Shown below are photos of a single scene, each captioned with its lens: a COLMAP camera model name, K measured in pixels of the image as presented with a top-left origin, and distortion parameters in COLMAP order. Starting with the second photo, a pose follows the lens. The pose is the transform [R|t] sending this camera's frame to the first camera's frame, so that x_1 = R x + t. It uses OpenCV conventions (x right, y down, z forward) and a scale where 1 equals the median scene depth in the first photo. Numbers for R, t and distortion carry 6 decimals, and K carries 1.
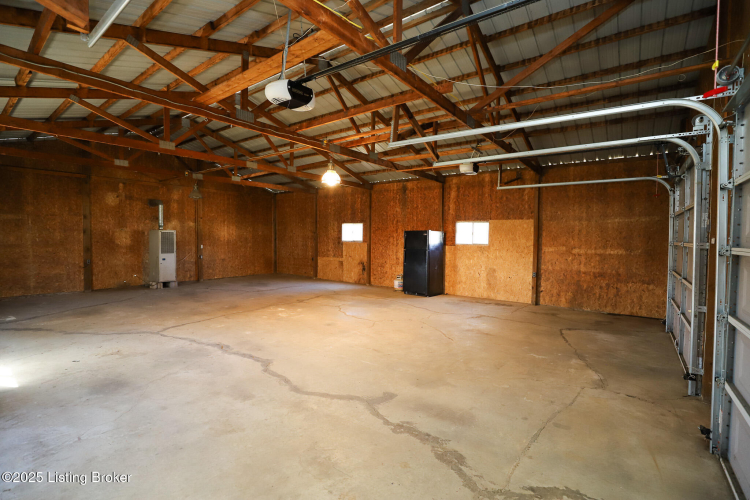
lens RADIAL K [[343.6, 0, 381.4], [0, 343.6, 246.7], [0, 0, 1]] dist [-0.029265, 0.002574]
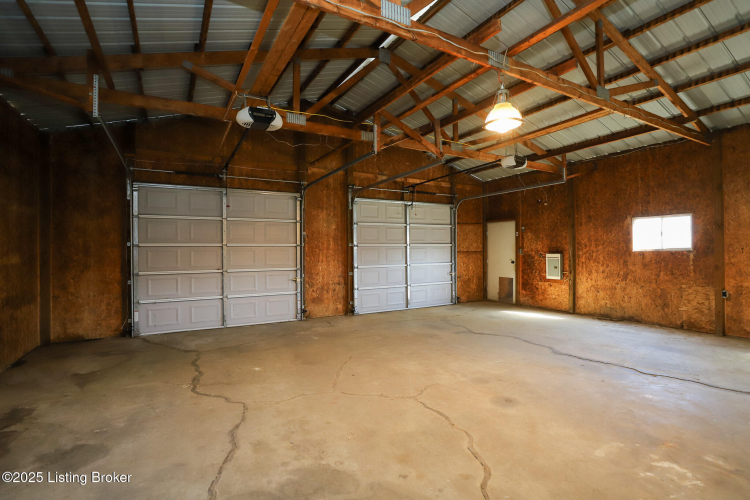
lens RADIAL K [[365.5, 0, 377.4], [0, 365.5, 250.4], [0, 0, 1]] dist [-0.031354, 0.001816]
pose [[-0.915333, -0.003712, 0.402680, -0.206239], [0.009694, 0.999465, 0.031247, -0.019410], [-0.402581, 0.032505, -0.914807, 1.689054]]
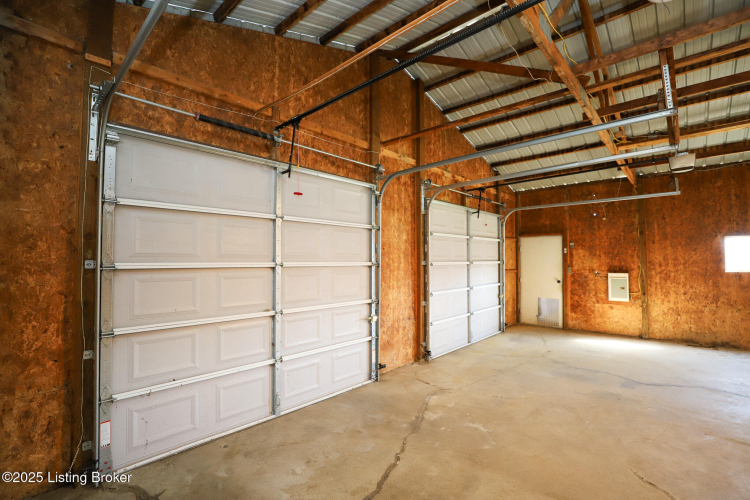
lens RADIAL K [[343.6, 0, 377.5], [0, 343.6, 247.6], [0, 0, 1]] dist [-0.029265, 0.002574]
pose [[-0.994763, -0.005991, 0.102029, 0.485077], [-0.006768, 0.999951, -0.007269, -0.032370], [-0.101980, -0.007922, -0.994755, 1.398081]]
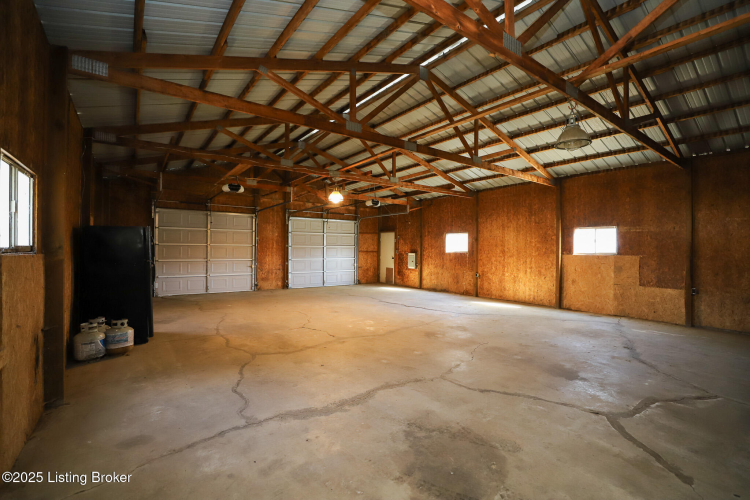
lens RADIAL K [[343.6, 0, 376.2], [0, 343.6, 248.6], [0, 0, 1]] dist [-0.029265, 0.002574]
pose [[-0.953912, -0.019718, 0.299439, -0.724245], [-0.010966, 0.999463, 0.030880, -0.052011], [-0.299887, 0.026173, -0.953616, 2.327408]]
